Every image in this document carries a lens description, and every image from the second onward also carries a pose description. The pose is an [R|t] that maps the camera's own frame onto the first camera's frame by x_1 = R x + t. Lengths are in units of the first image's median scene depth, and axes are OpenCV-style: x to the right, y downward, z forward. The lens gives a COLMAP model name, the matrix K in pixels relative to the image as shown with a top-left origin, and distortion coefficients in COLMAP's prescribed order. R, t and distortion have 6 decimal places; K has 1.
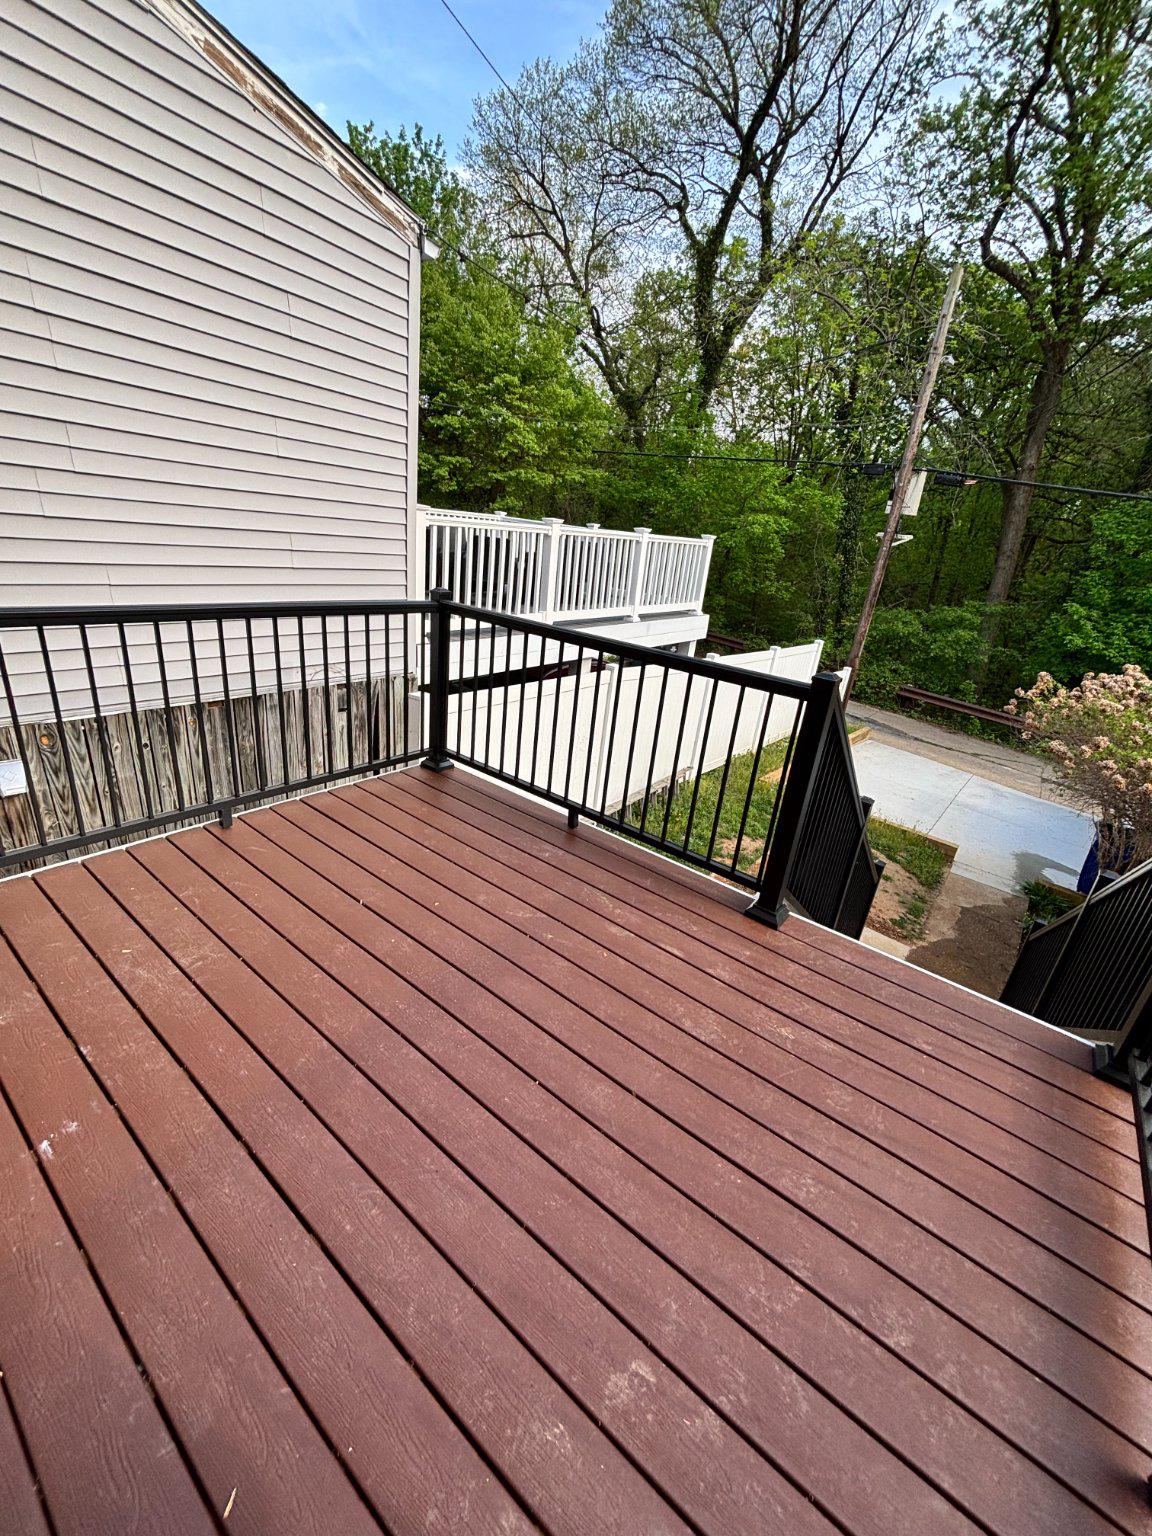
lens RADIAL K [[625.0, 0, 575.6], [0, 625.0, 769.0], [0, 0, 1]] dist [-0.003805, 0.000253]
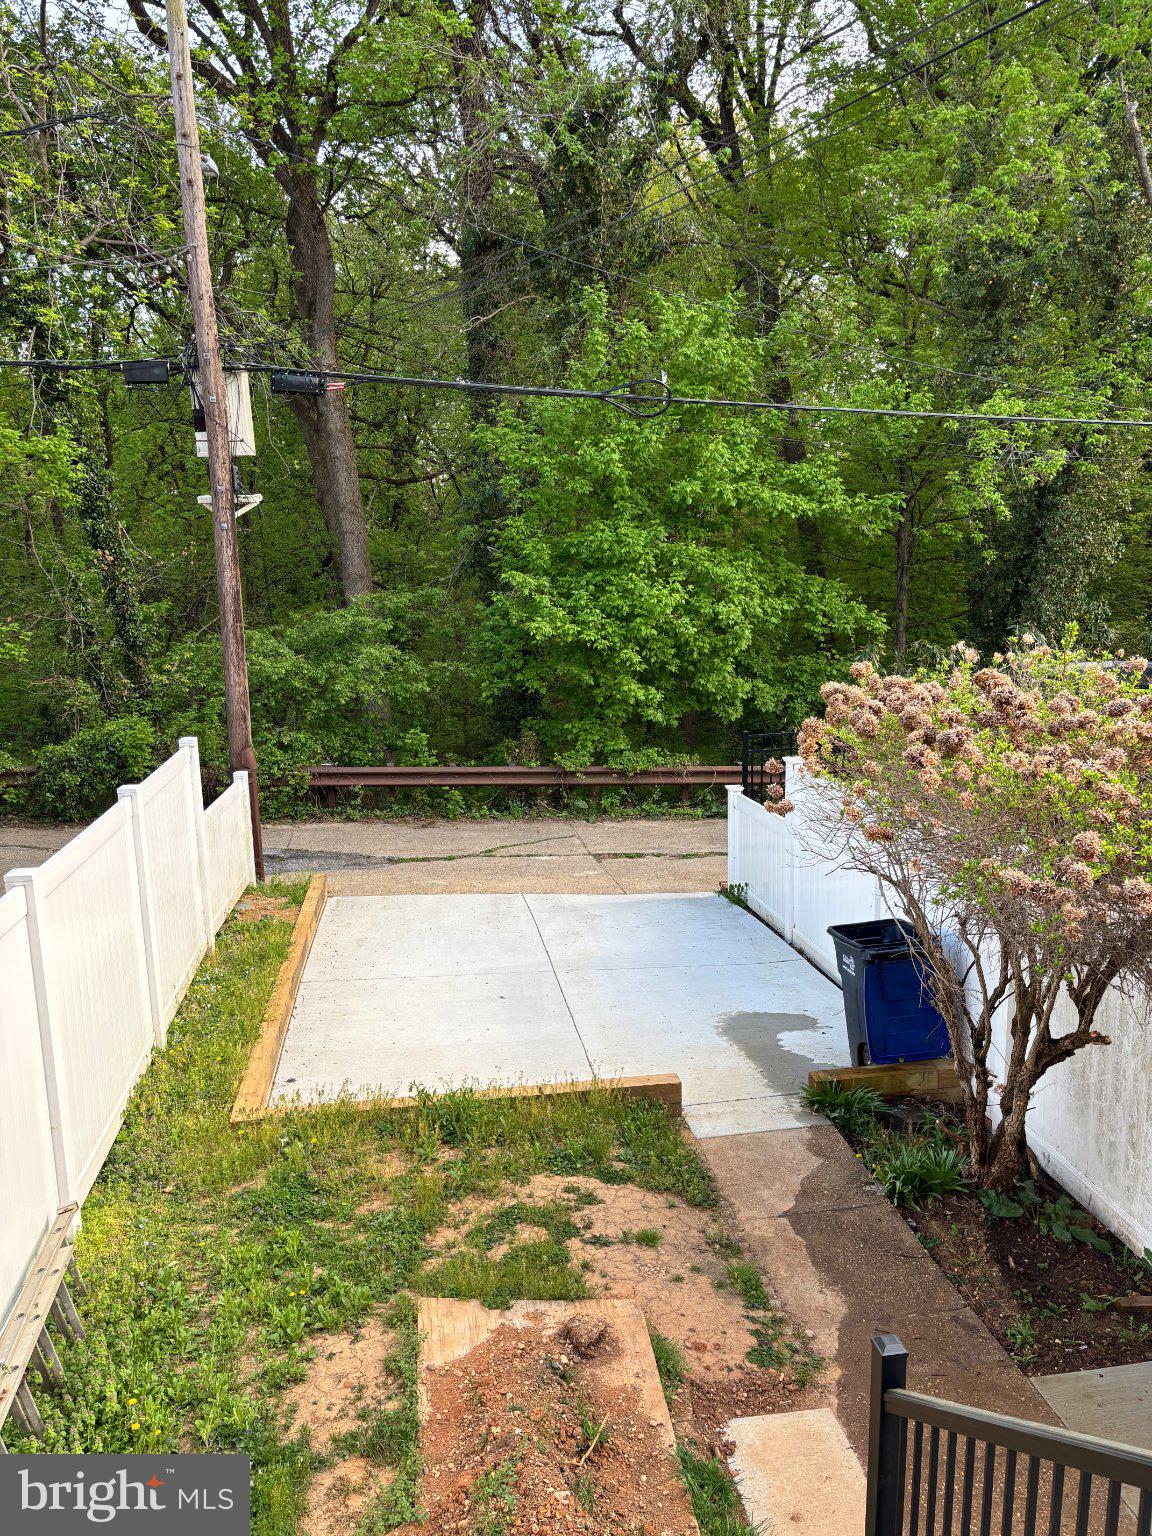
lens RADIAL K [[1148.3, 0, 577.7], [0, 1148.3, 770.0], [0, 0, 1]] dist [0.038463, -0.000388]
pose [[0.663910, -0.271859, 0.696647, -0.000926], [0.363330, 0.931501, 0.017252, -0.096774], [-0.653617, 0.241659, 0.717207, 0.234899]]
